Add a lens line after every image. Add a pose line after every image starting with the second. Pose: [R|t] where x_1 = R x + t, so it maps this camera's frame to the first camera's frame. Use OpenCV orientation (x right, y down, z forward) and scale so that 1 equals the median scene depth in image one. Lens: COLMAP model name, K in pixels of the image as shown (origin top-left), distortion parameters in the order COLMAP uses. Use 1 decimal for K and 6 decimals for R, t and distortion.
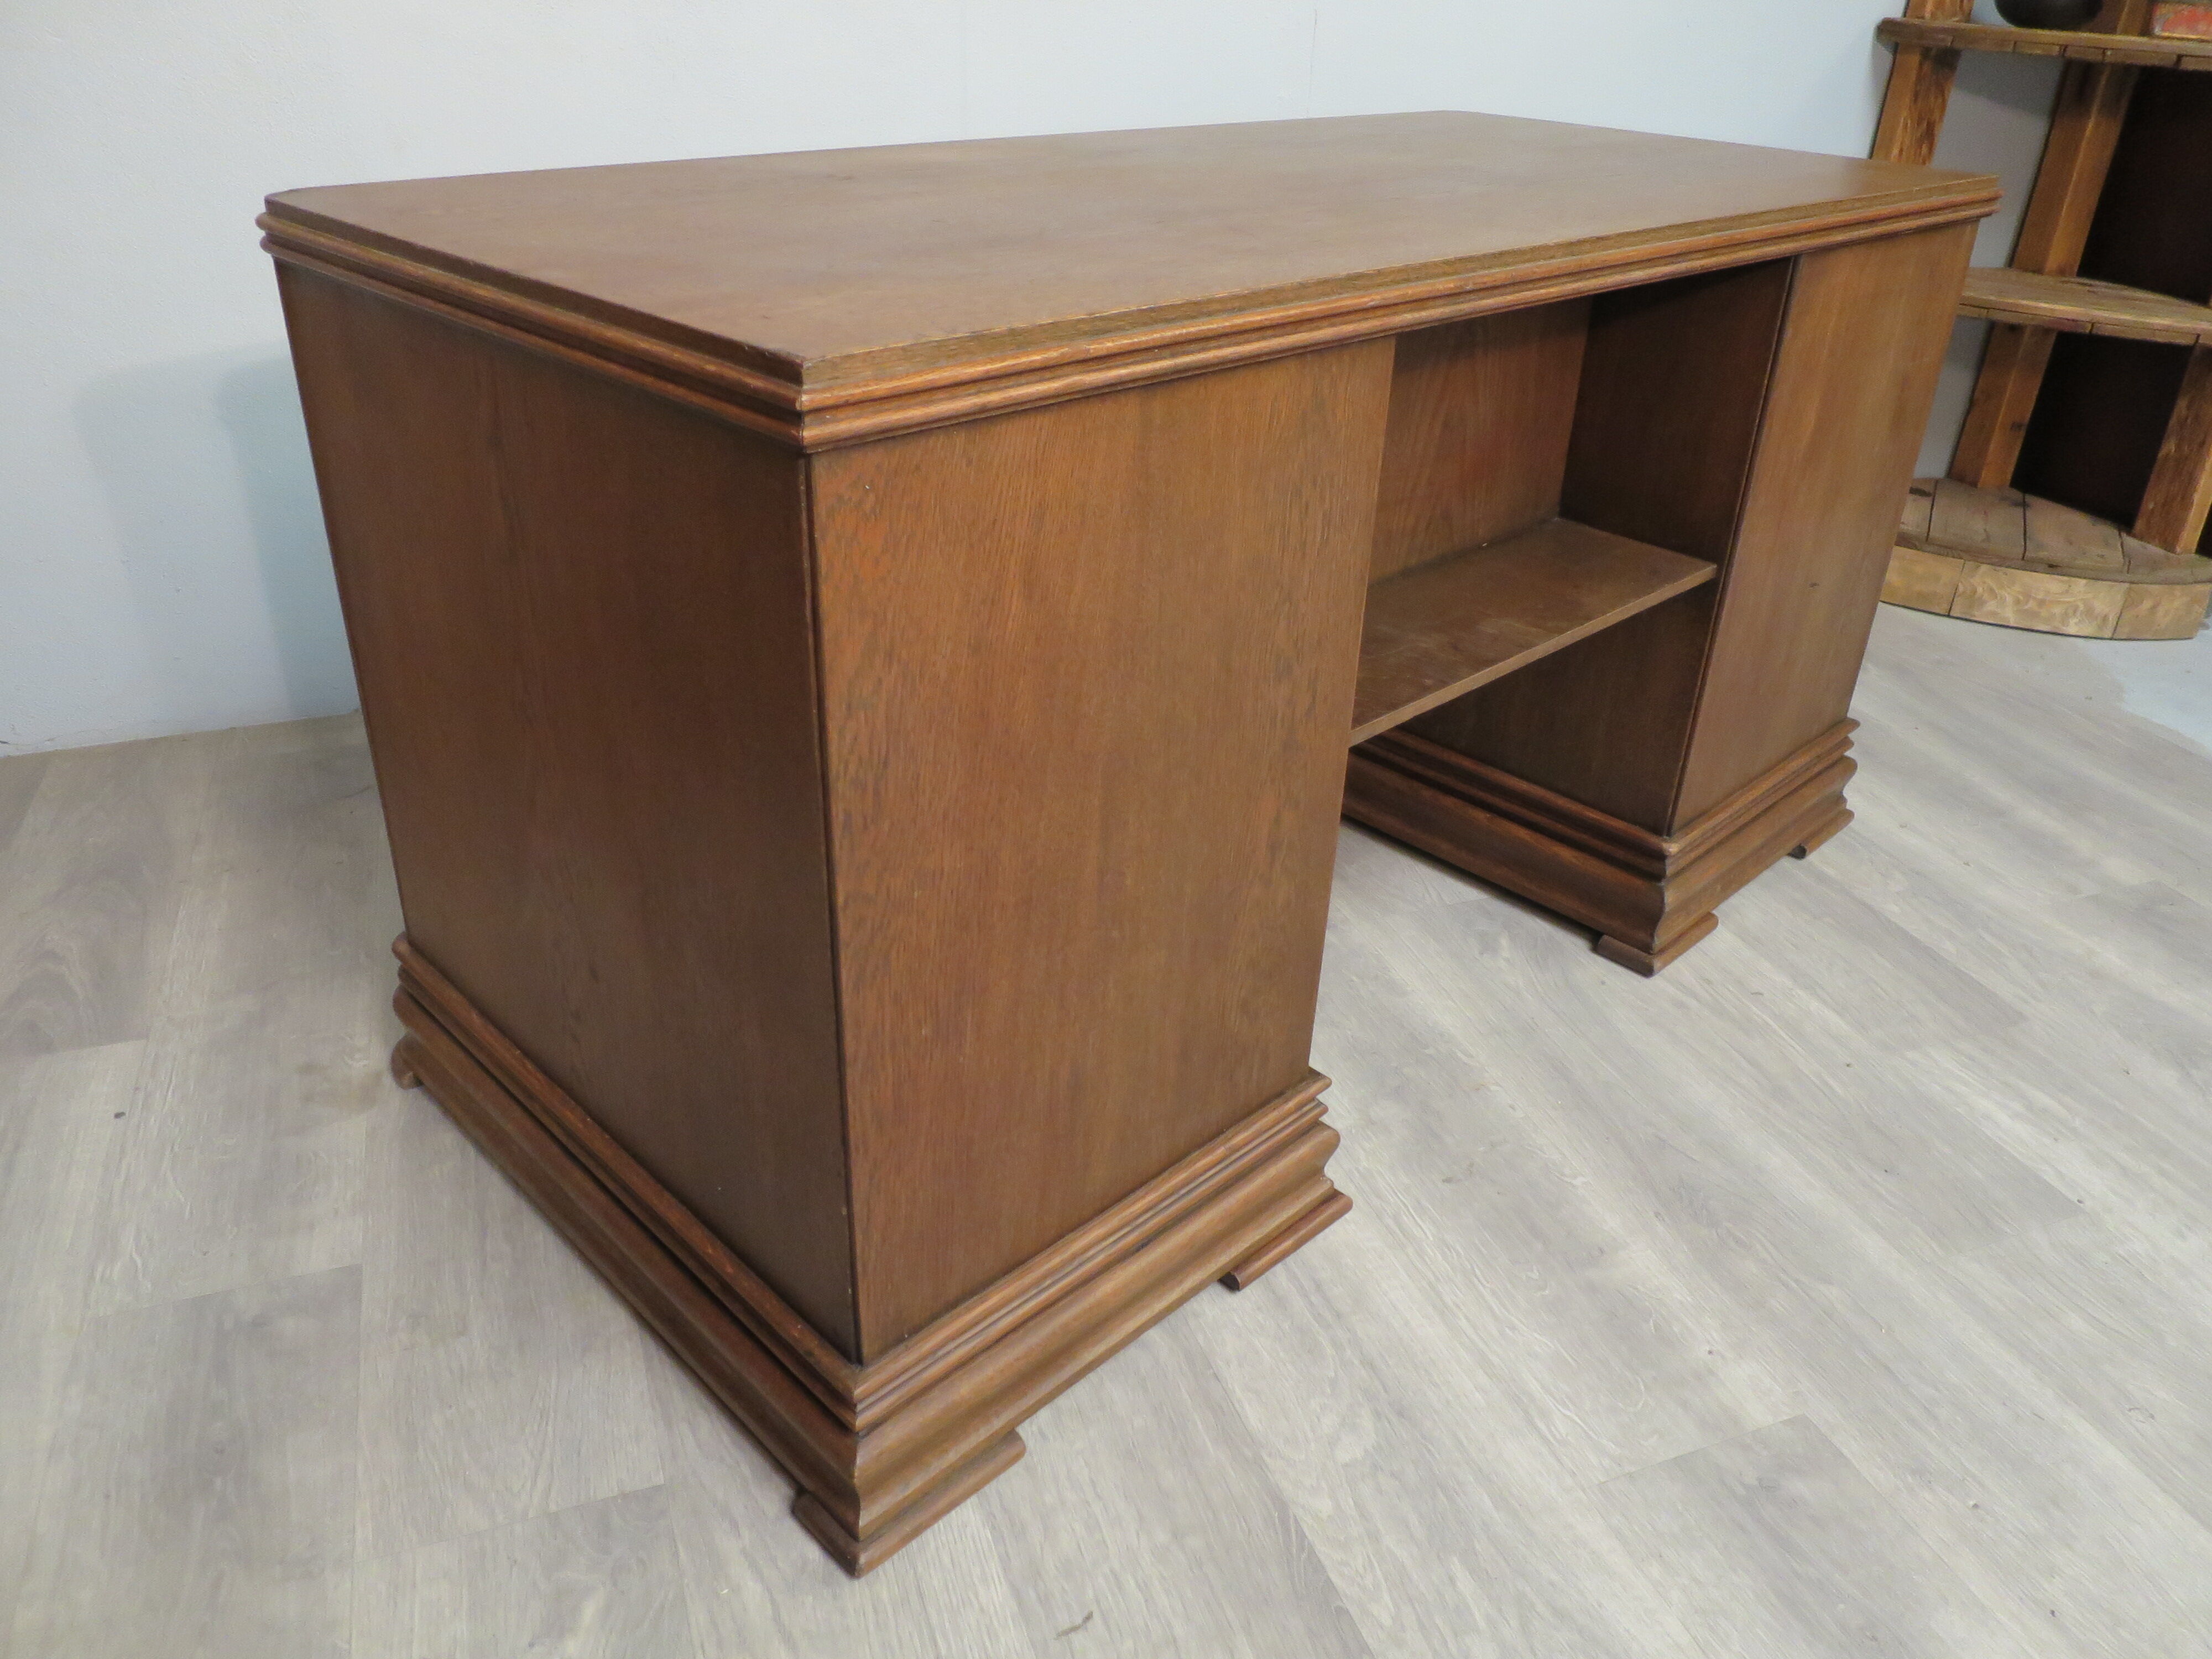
lens RADIAL K [[1616.7, 0, 1106.0], [0, 1616.7, 829.5], [0, 0, 1]] dist [-0.046453, 0.007593]
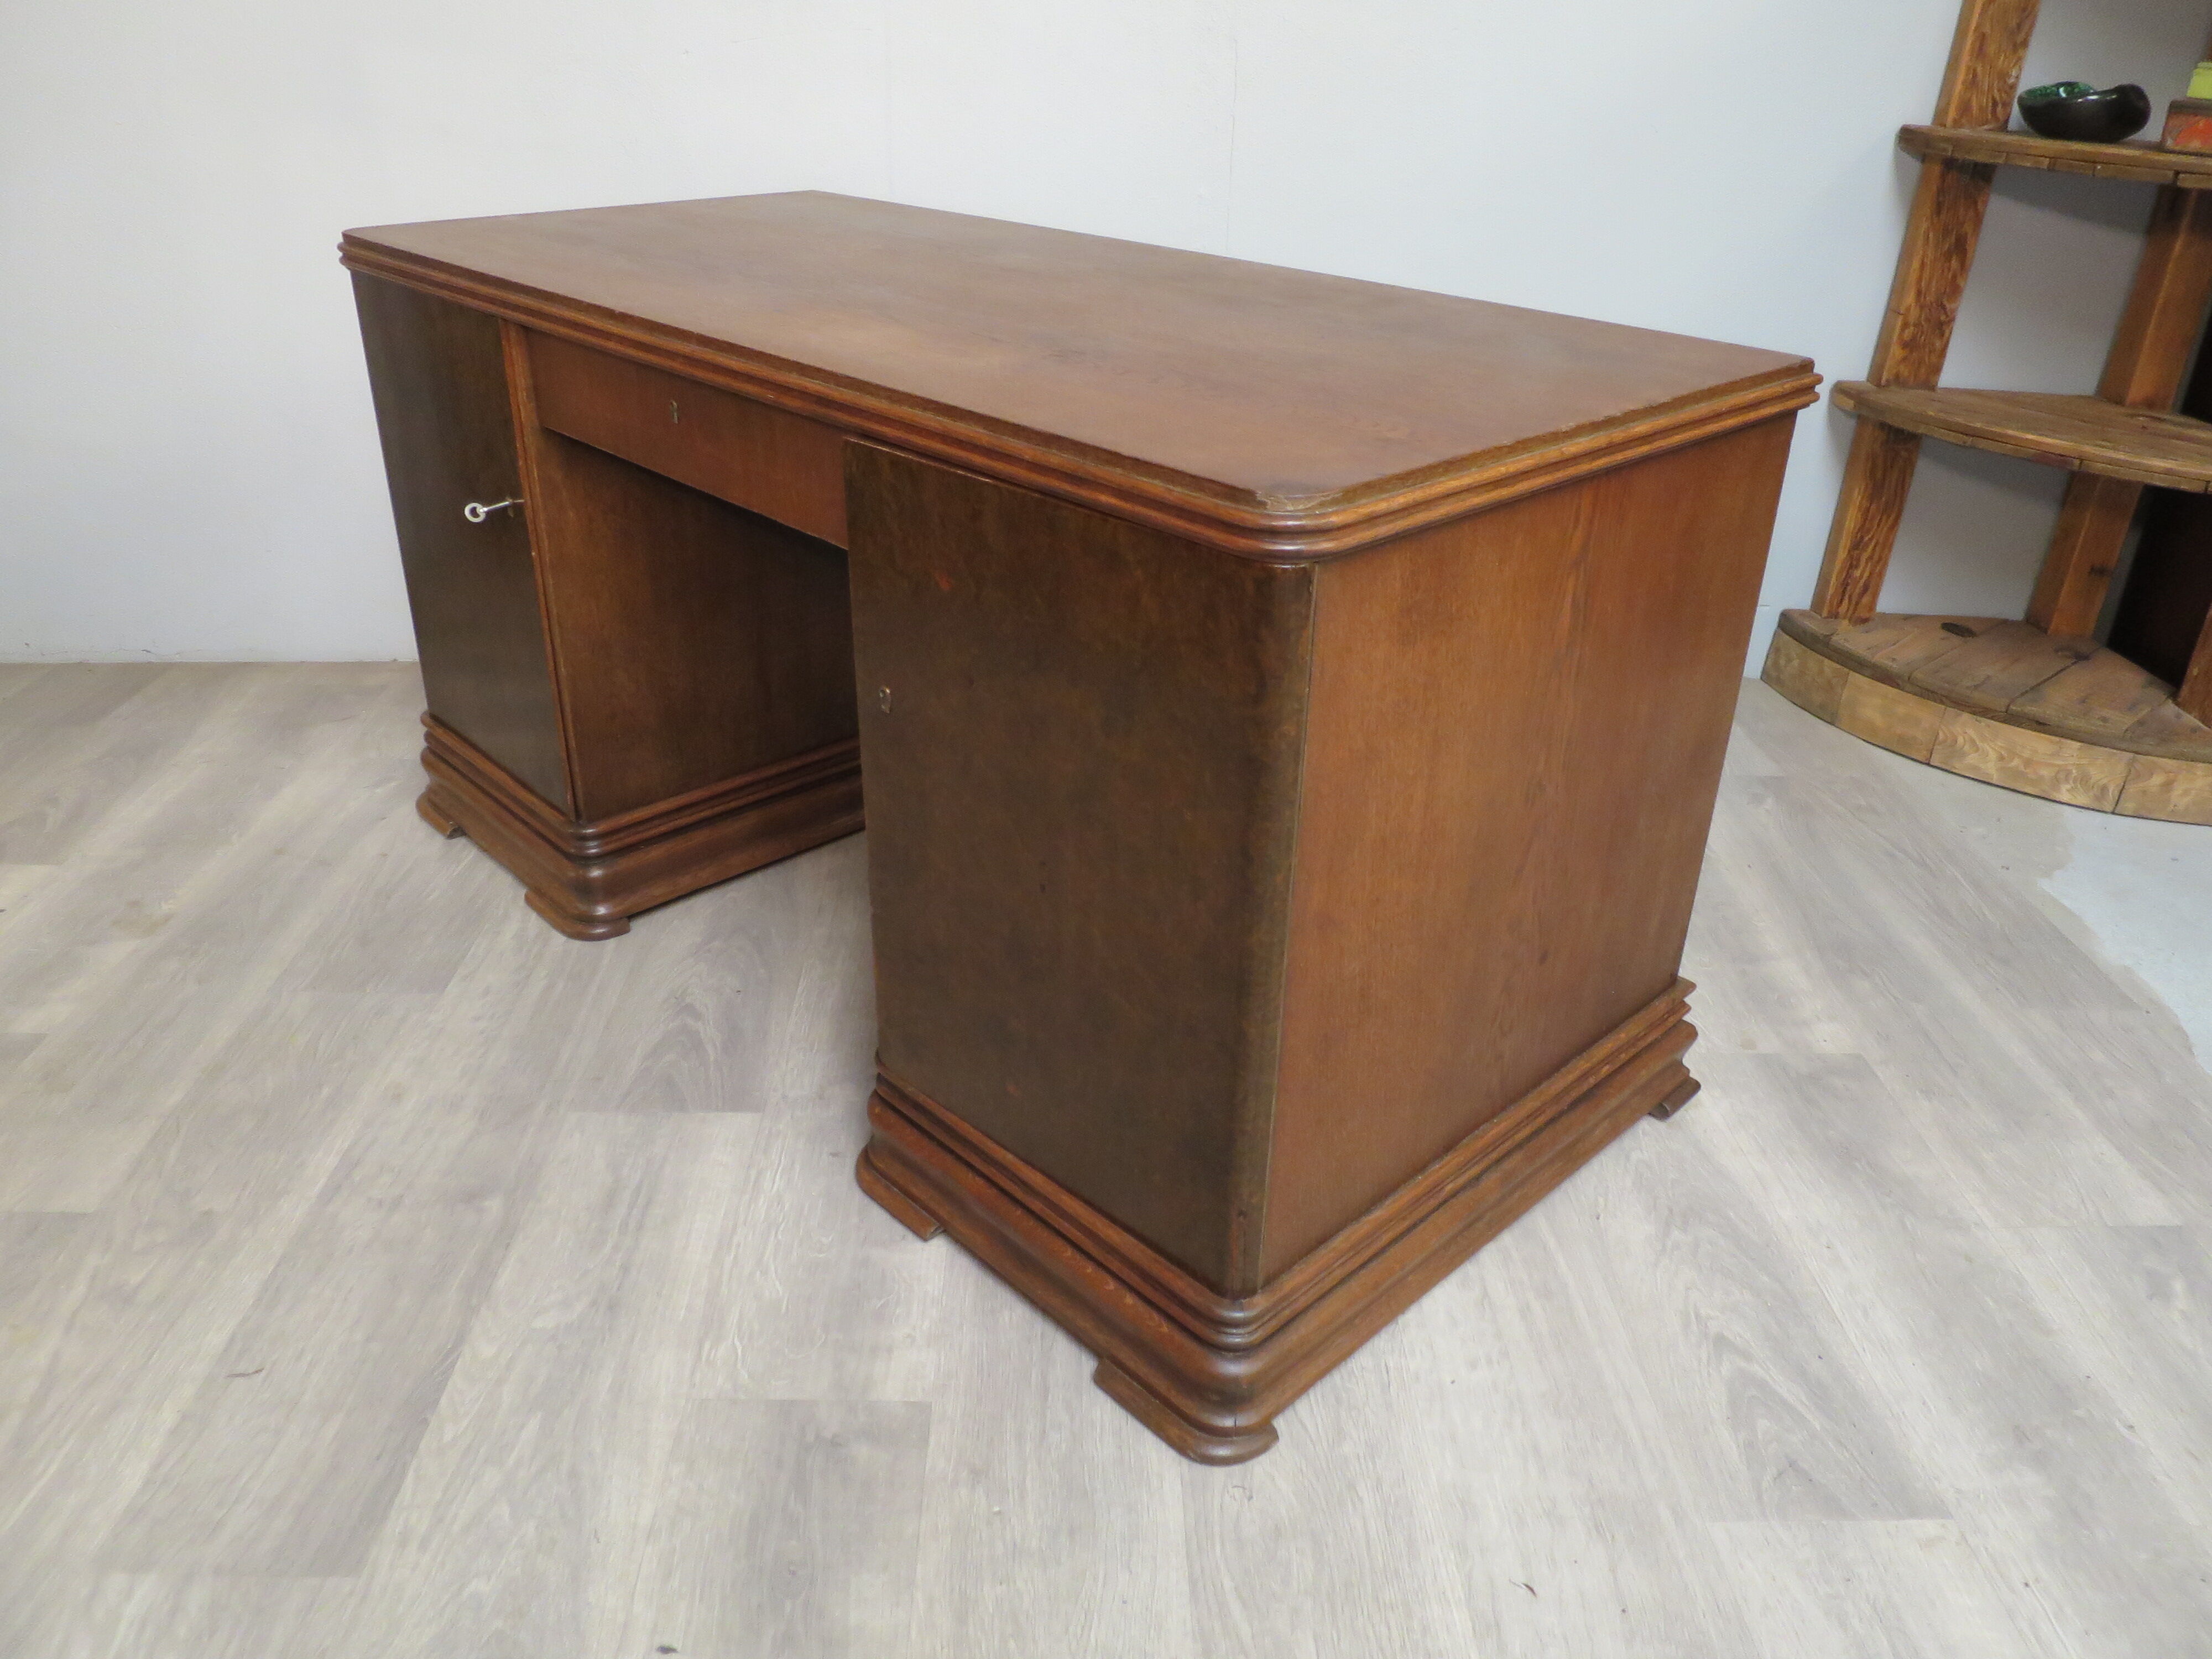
lens RADIAL K [[1616.7, 0, 1106.0], [0, 1616.7, 829.5], [0, 0, 1]] dist [-0.046453, 0.007593]
pose [[0.941727, 0.145933, -0.303073, 0.374251], [-0.156882, 0.987545, -0.011959, -0.011805], [0.297553, 0.058809, 0.952892, -0.016481]]
